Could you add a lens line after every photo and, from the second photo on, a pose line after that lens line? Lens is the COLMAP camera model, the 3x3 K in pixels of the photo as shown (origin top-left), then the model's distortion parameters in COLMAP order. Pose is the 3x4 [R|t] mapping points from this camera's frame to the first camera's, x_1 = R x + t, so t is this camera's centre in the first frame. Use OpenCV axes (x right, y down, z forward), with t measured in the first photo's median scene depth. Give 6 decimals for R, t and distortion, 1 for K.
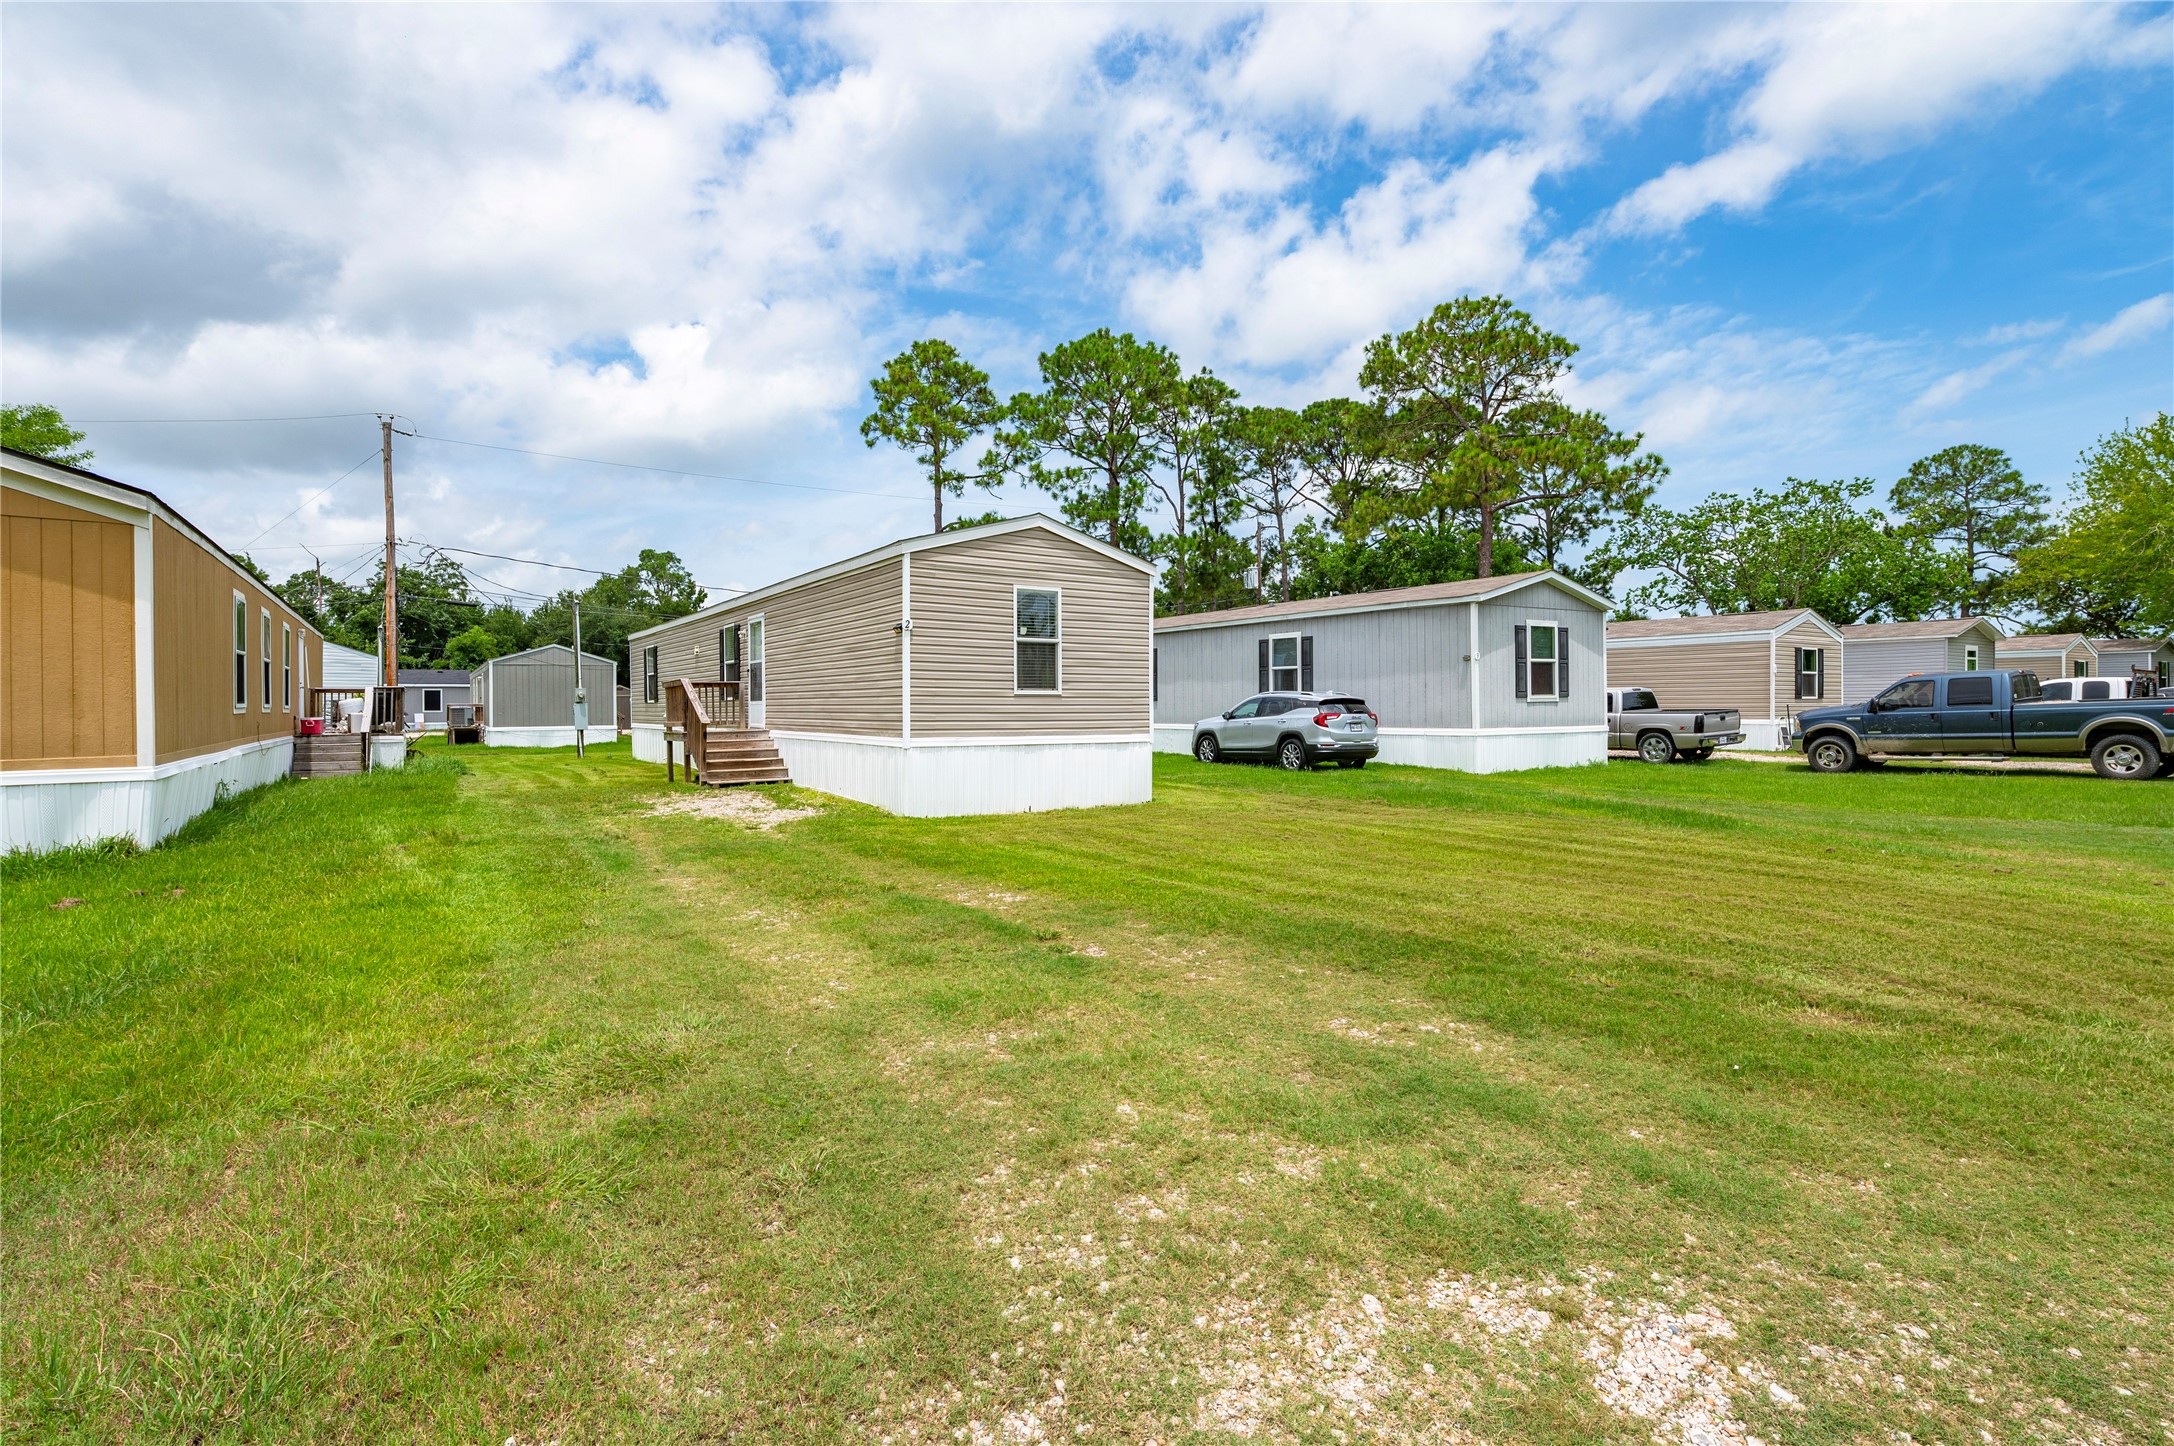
lens RADIAL K [[1026.1, 0, 1081.9], [0, 1026.1, 704.5], [0, 0, 1]] dist [0.000570, 0.000027]
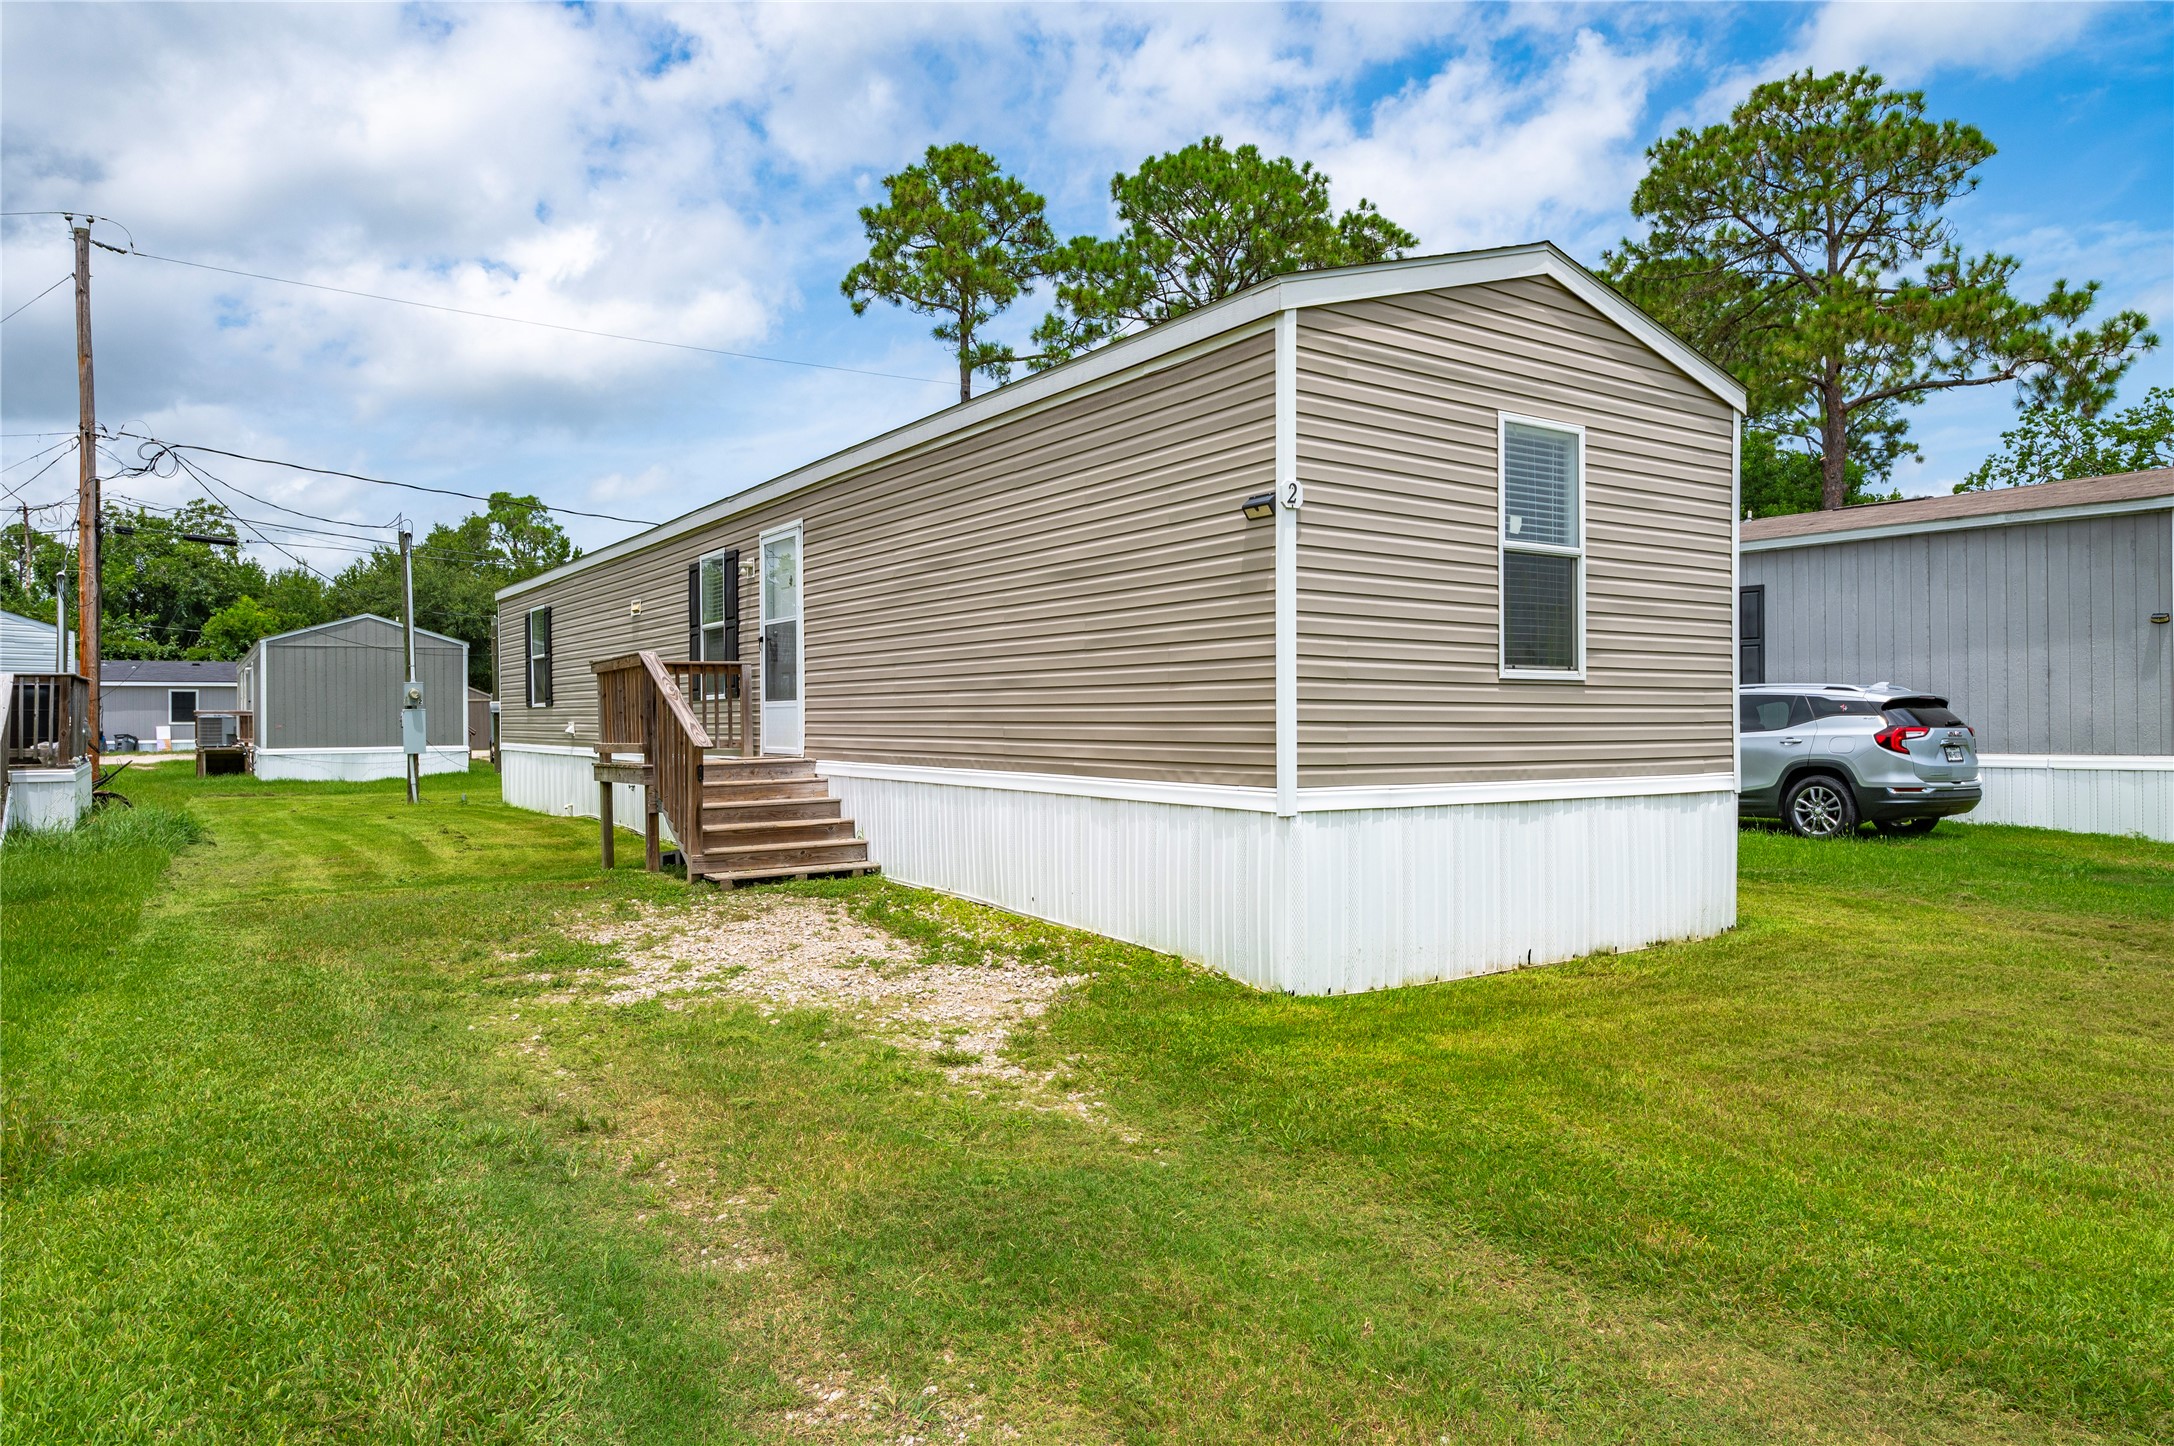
lens RADIAL K [[1367.2, 0, 1089.0], [0, 1367.2, 724.1], [0, 0, 1]] dist [-0.008626, 0.000446]
pose [[0.999928, 0.000579, 0.012008, -0.136624], [-0.000659, 0.999977, 0.006677, 0.002712], [-0.012004, -0.006685, 0.999906, 0.264208]]
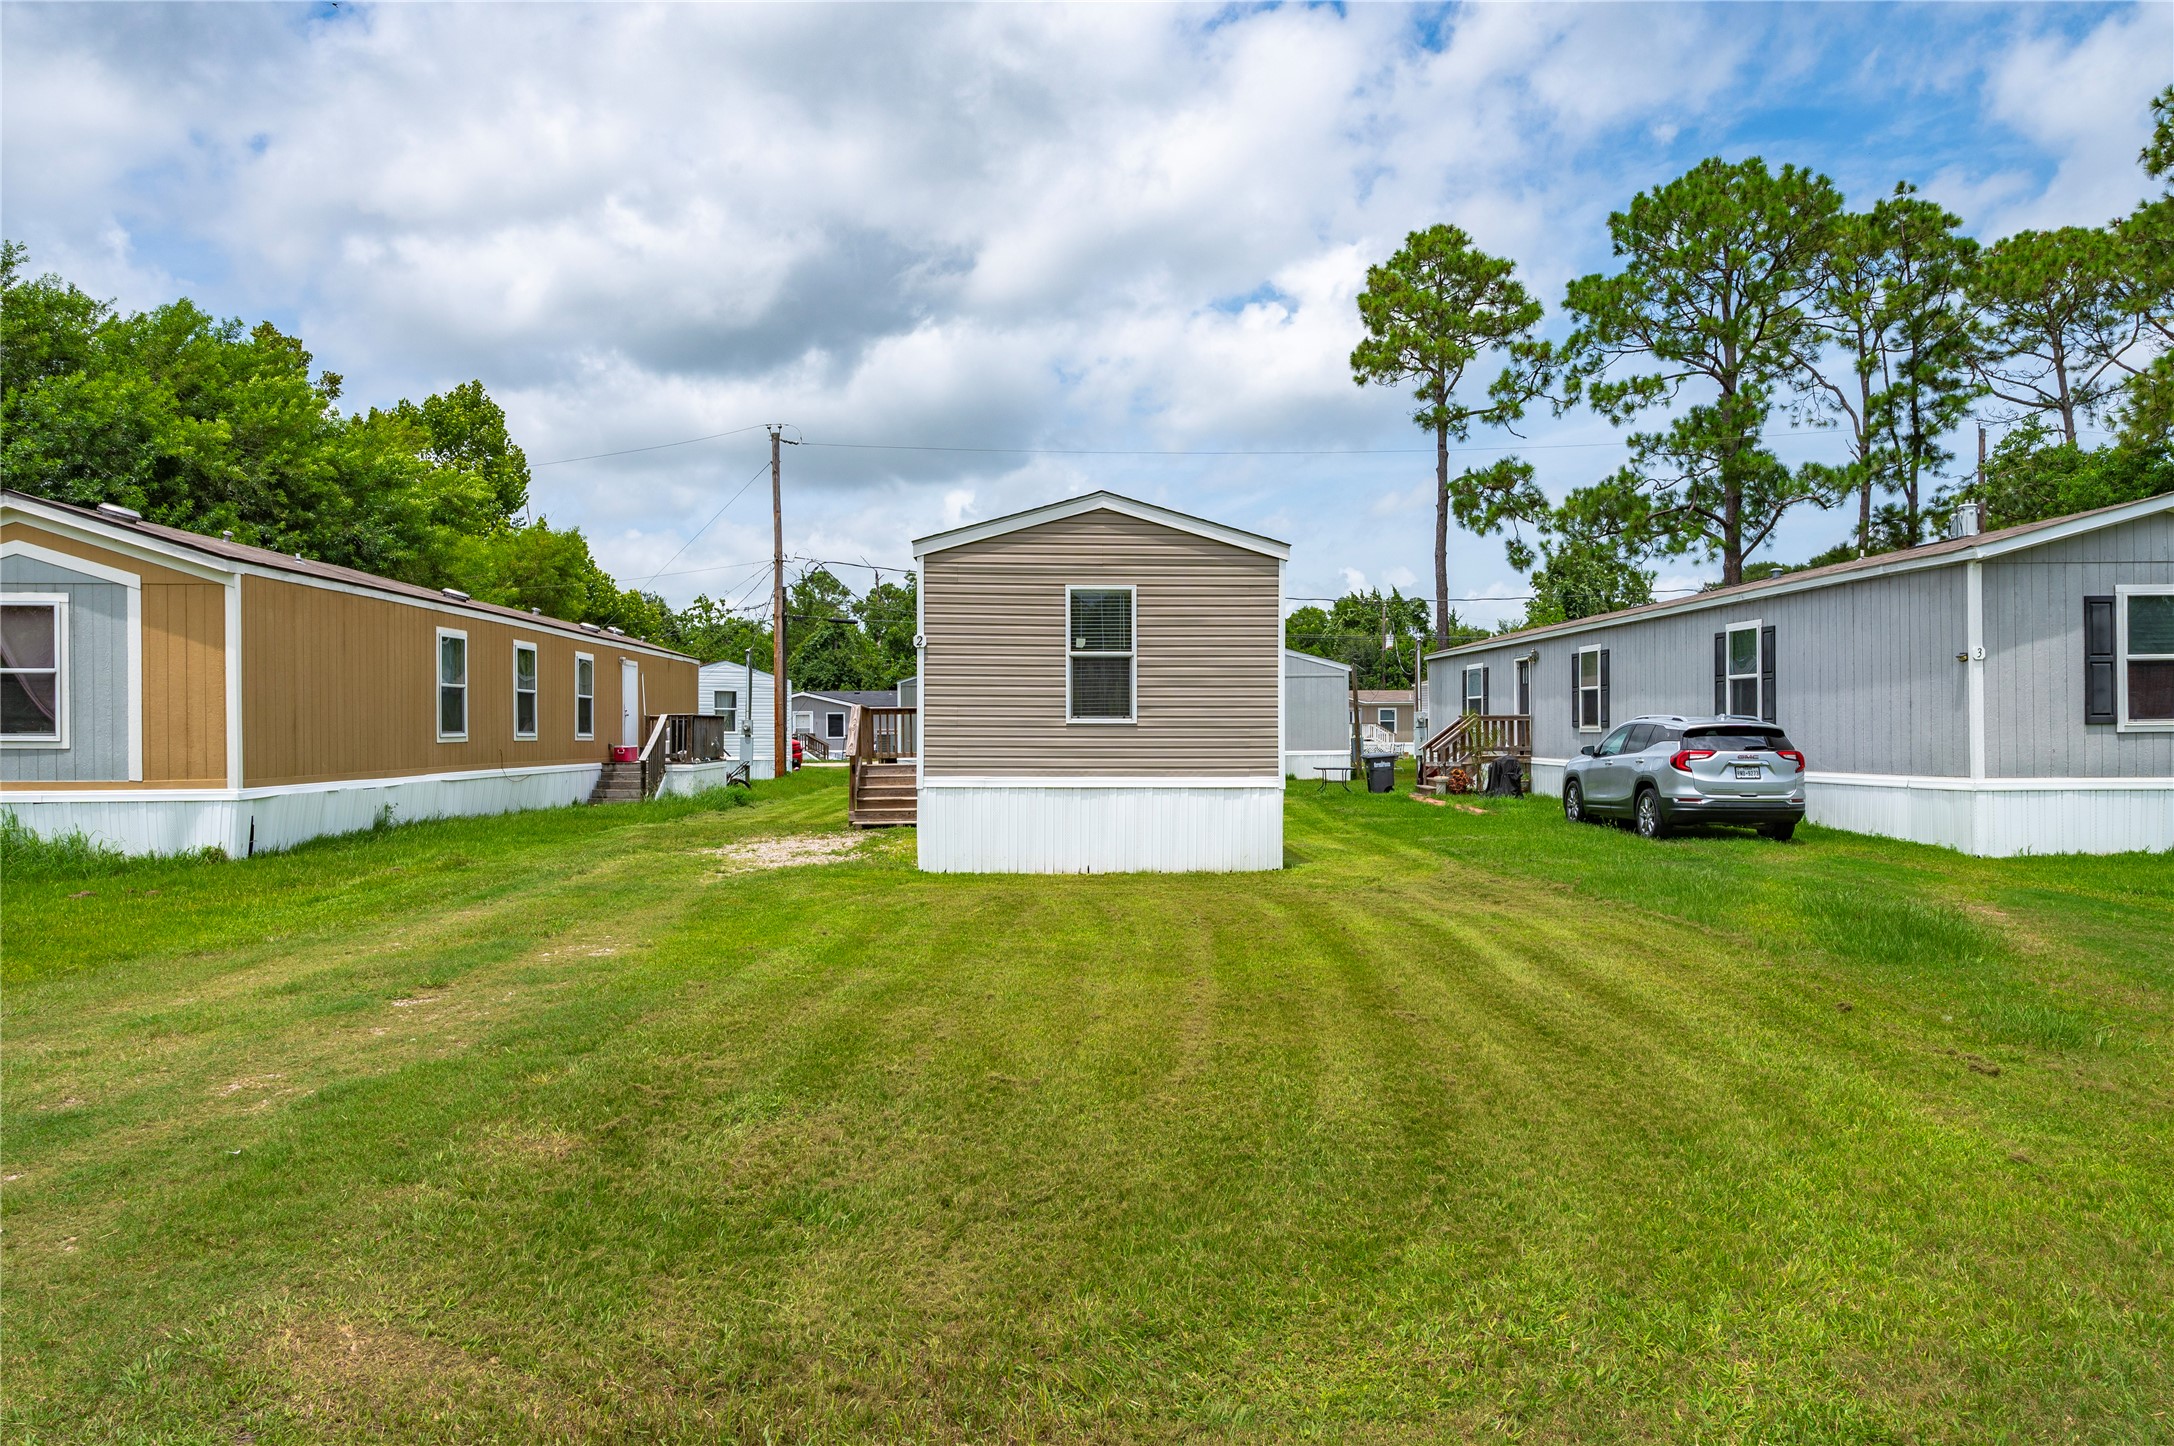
lens RADIAL K [[1403.3, 0, 1091.2], [0, 1403.3, 732.3], [0, 0, 1]] dist [0.003133, 0.001312]
pose [[0.857309, 0.002297, -0.514797, 0.292906], [-0.000653, 0.999994, 0.003375, -0.003953], [0.514801, -0.002558, 0.857306, 0.048477]]
